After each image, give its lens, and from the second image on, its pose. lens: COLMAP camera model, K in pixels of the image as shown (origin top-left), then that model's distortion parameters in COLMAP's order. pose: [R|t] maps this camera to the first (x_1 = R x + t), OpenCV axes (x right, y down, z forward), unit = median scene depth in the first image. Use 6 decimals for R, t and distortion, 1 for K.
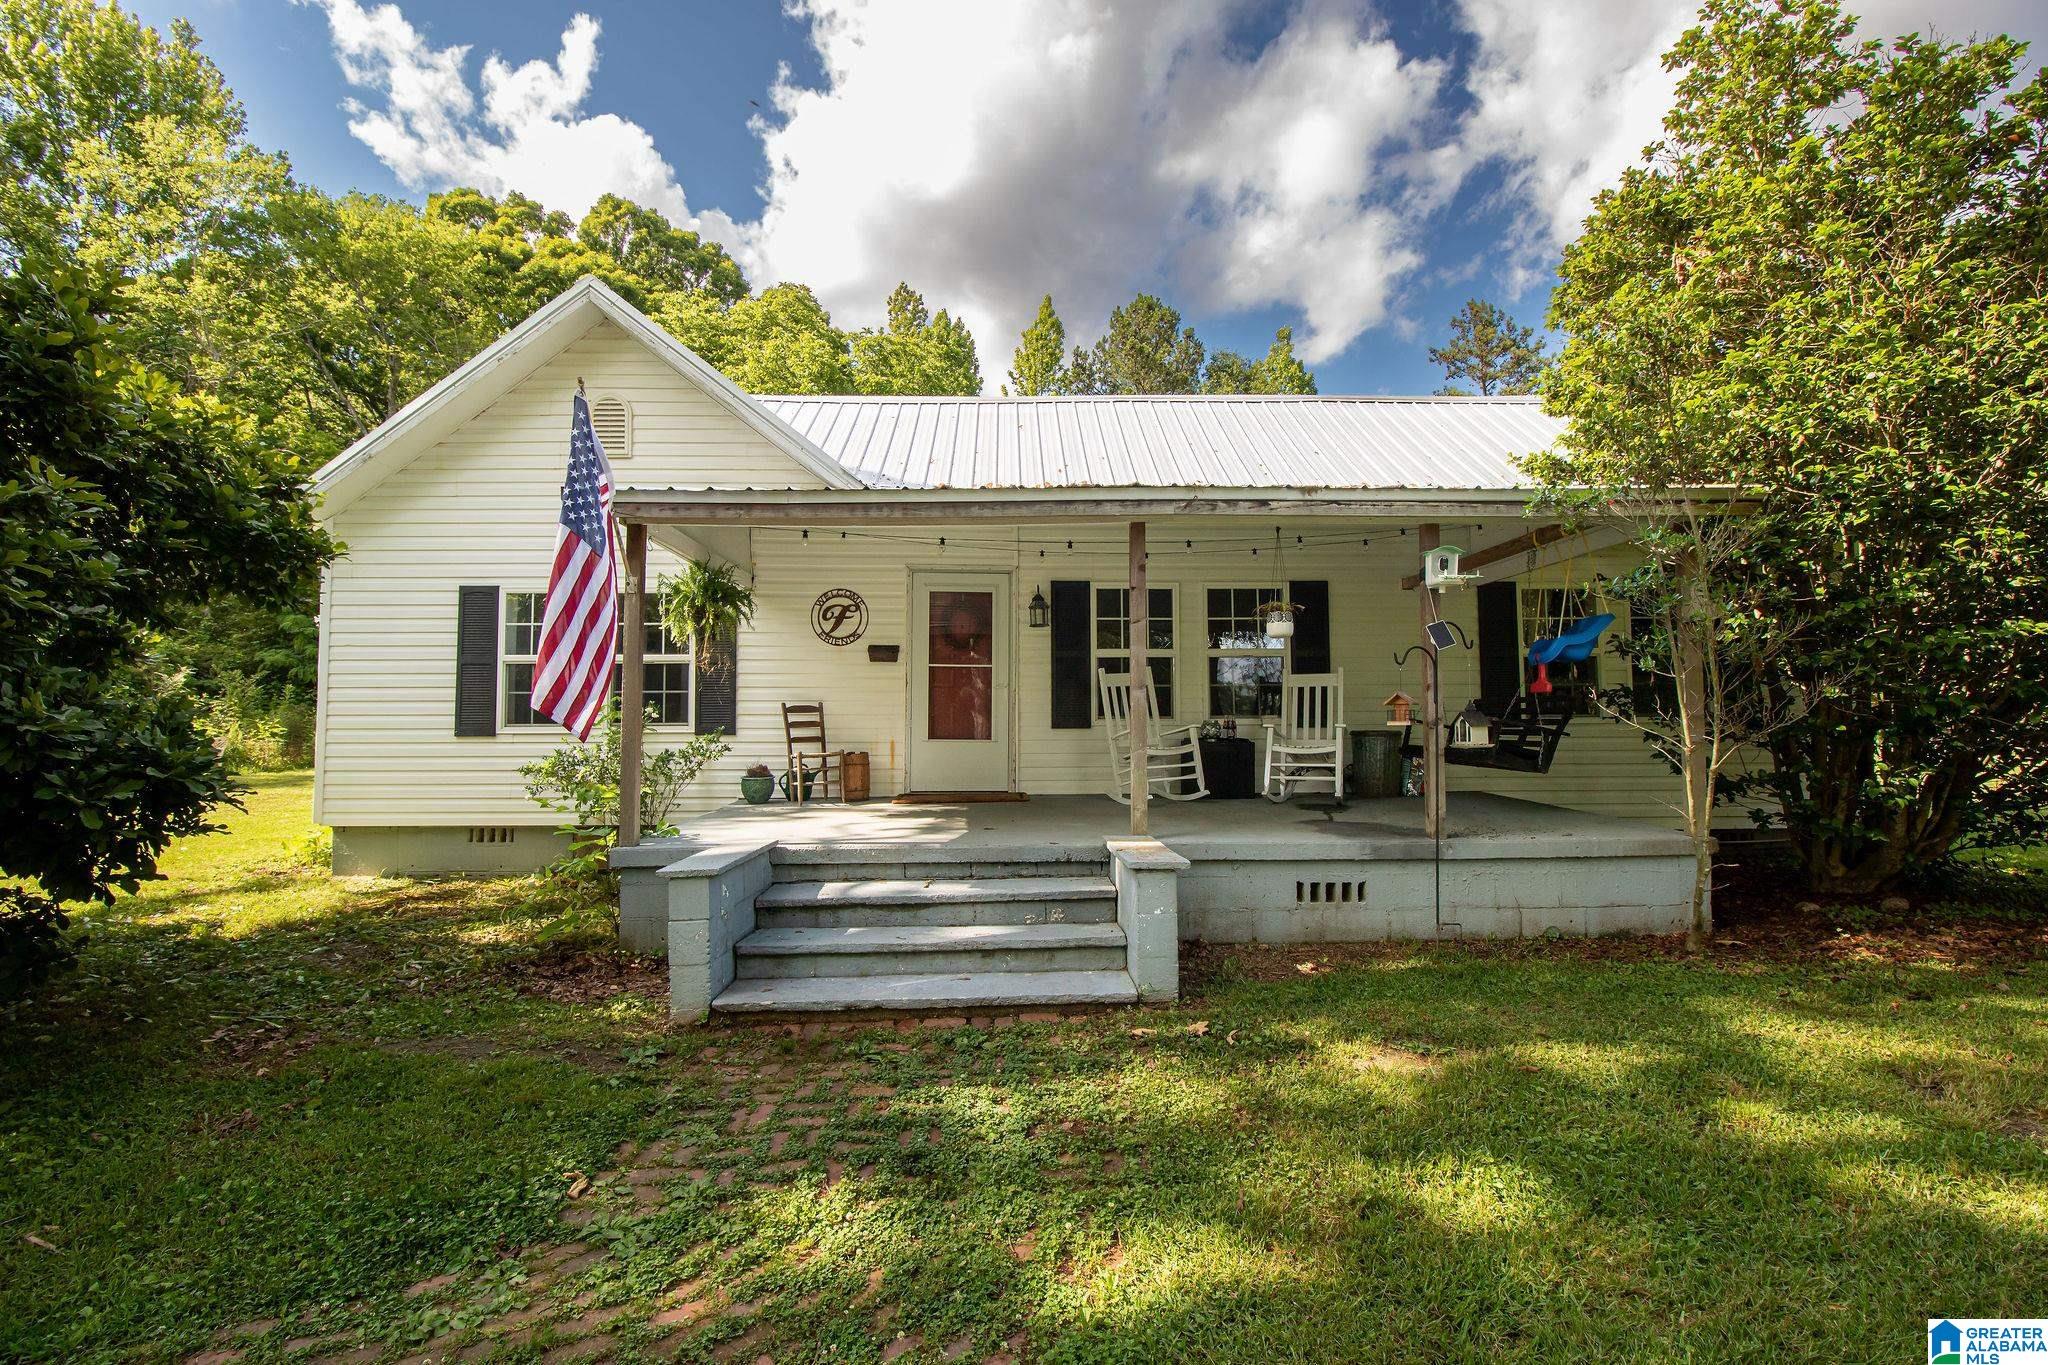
lens RADIAL K [[958.2, 0, 1030.0], [0, 958.2, 682.6], [0, 0, 1]] dist [0.004847, -0.009381]
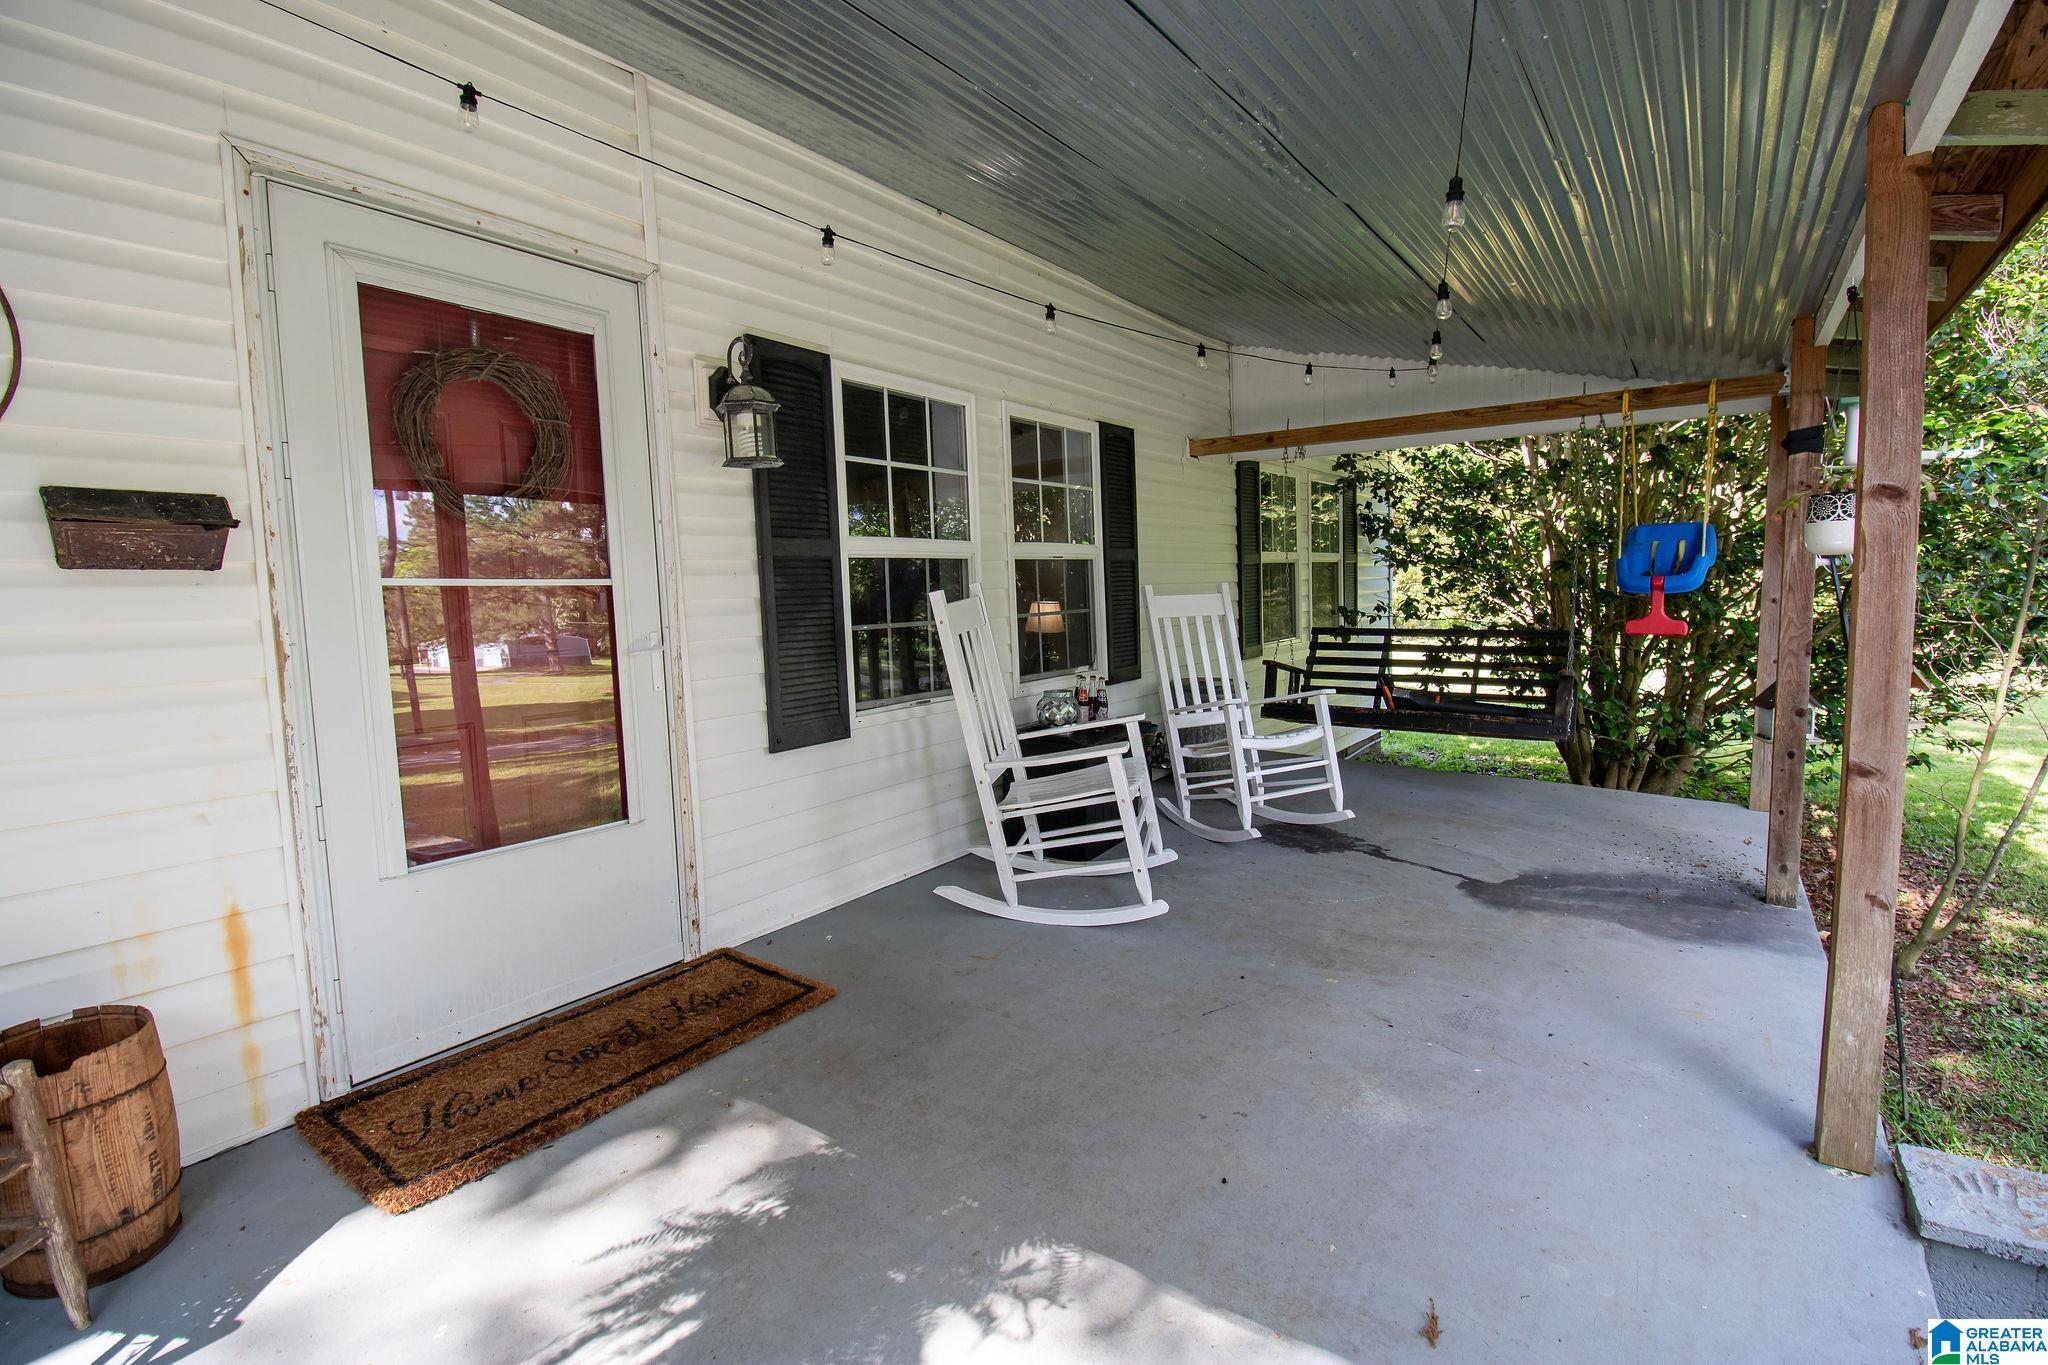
lens RADIAL K [[958.2, 0, 1039.4], [0, 958.2, 676.2], [0, 0, 1]] dist [0.004847, -0.009381]
pose [[0.596491, -0.086030, 0.797996, -0.206451], [-0.015046, 0.992866, 0.118286, -0.025993], [-0.802479, -0.082563, 0.590941, 0.707678]]
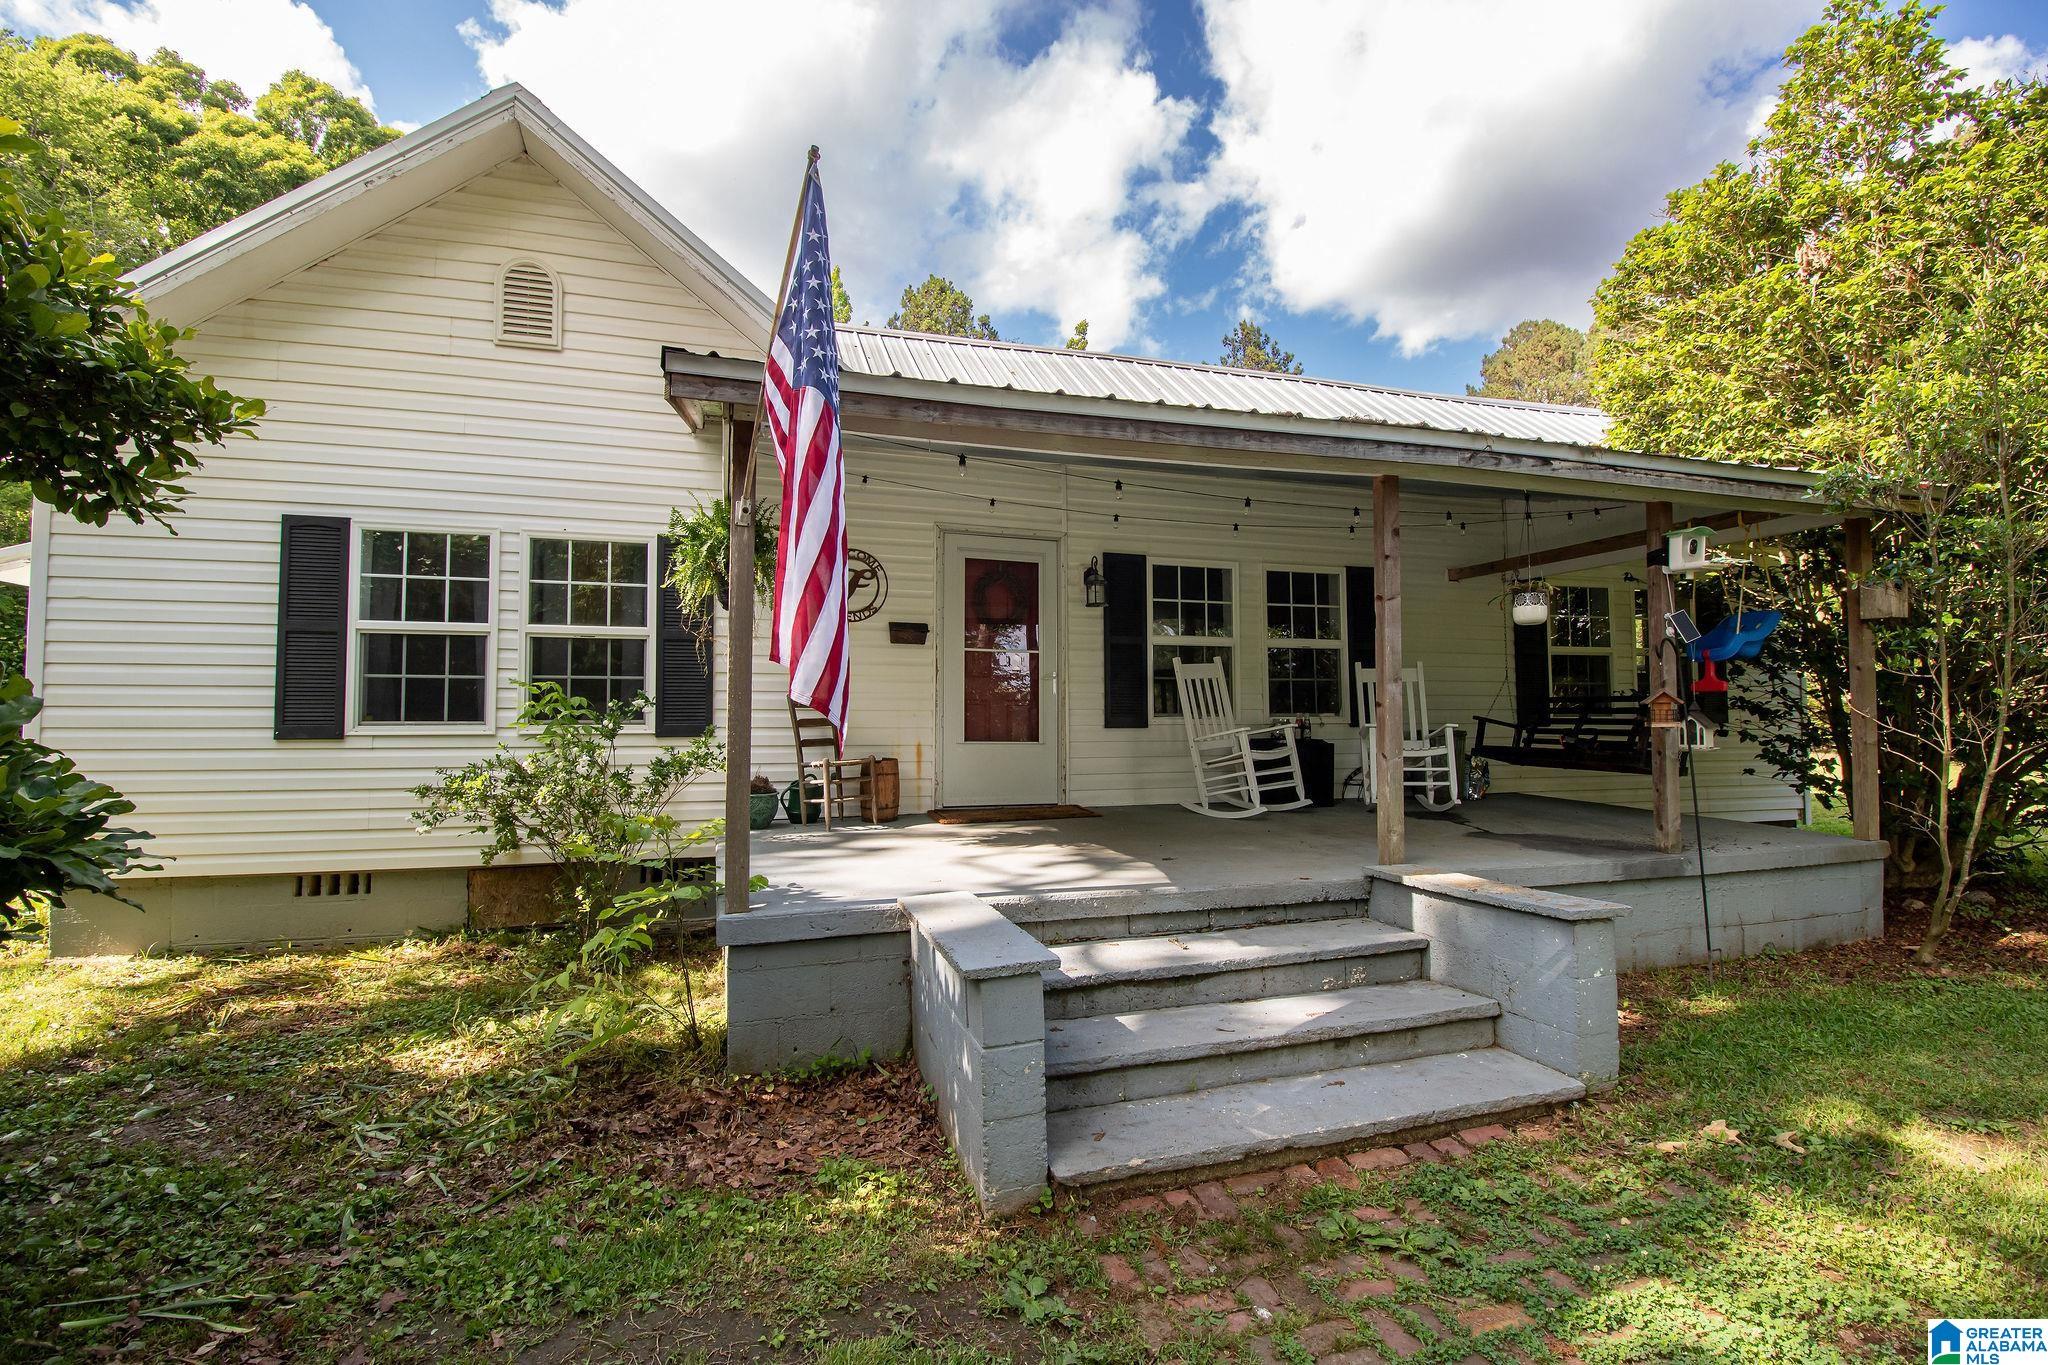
lens RADIAL K [[958.2, 0, 1045.7], [0, 958.2, 677.6], [0, 0, 1]] dist [0.004847, -0.009381]
pose [[0.960264, 0.014864, 0.278696, -0.264063], [-0.014928, 0.999887, -0.001893, 0.006199], [-0.278693, -0.002342, 0.960377, 0.206270]]
